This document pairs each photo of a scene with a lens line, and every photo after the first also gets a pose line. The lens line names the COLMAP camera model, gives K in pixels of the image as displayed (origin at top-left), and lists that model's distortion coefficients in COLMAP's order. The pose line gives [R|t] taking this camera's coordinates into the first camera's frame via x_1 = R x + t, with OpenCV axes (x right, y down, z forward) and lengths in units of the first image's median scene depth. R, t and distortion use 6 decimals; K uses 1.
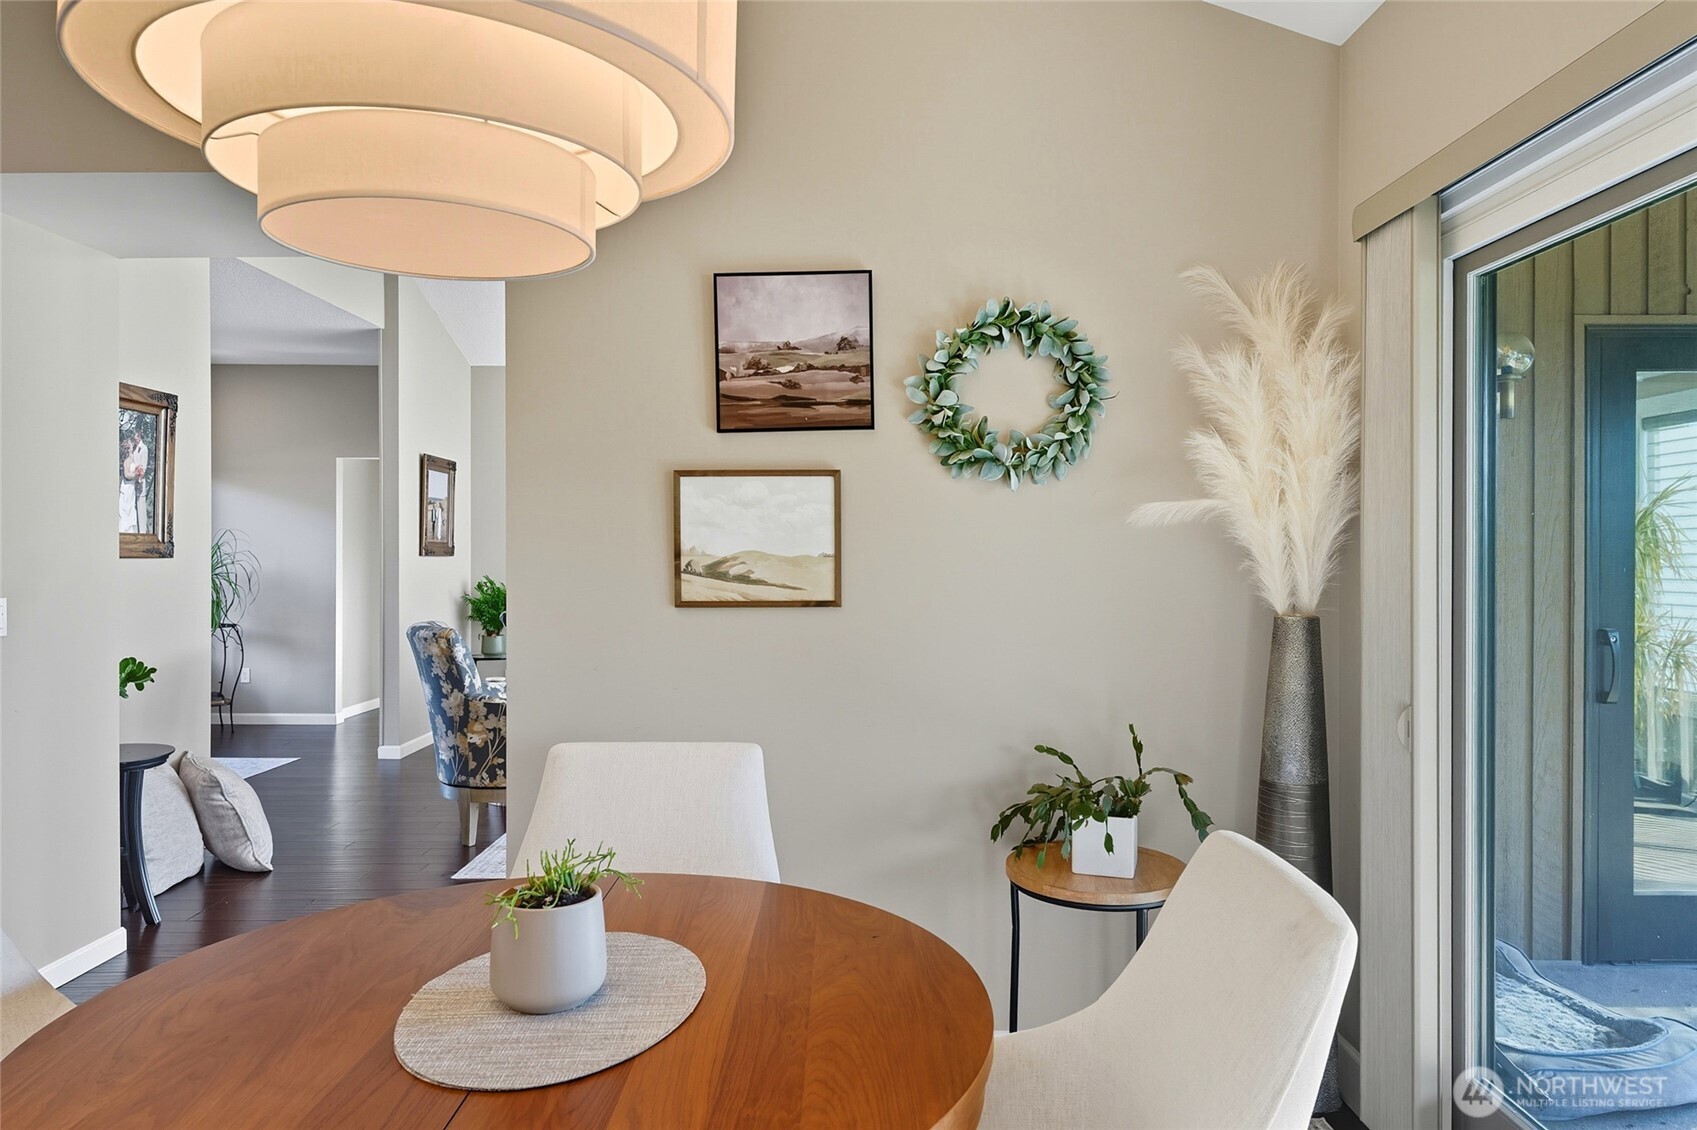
lens RADIAL K [[1127.7, 0, 848.5], [0, 1127.7, 565.0], [0, 0, 1]] dist [0.004471, -0.000237]
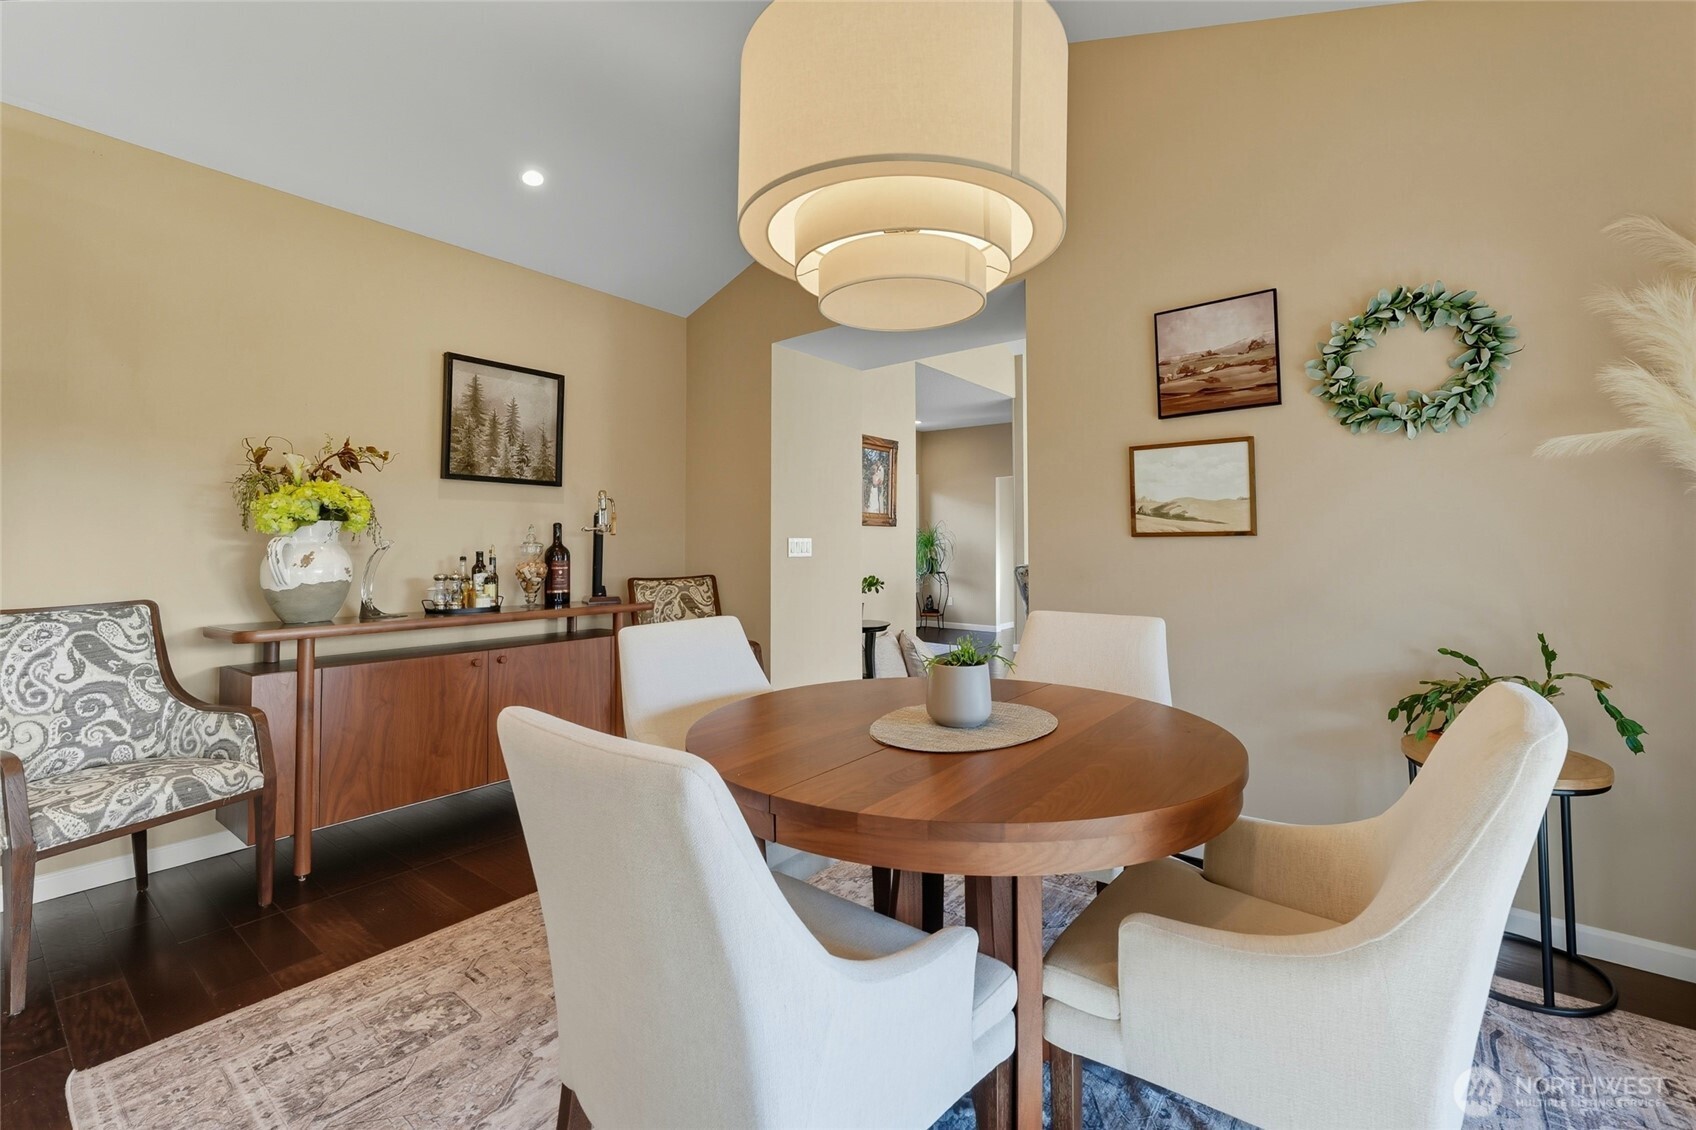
lens RADIAL K [[713.8, 0, 849.0], [0, 713.8, 526.1], [0, 0, 1]] dist [0.000205, 0.000147]
pose [[0.783608, -0.016774, -0.621030, 0.147744], [-0.007416, 0.999312, -0.036349, 0.062190], [0.621212, 0.033089, 0.782944, 0.009709]]
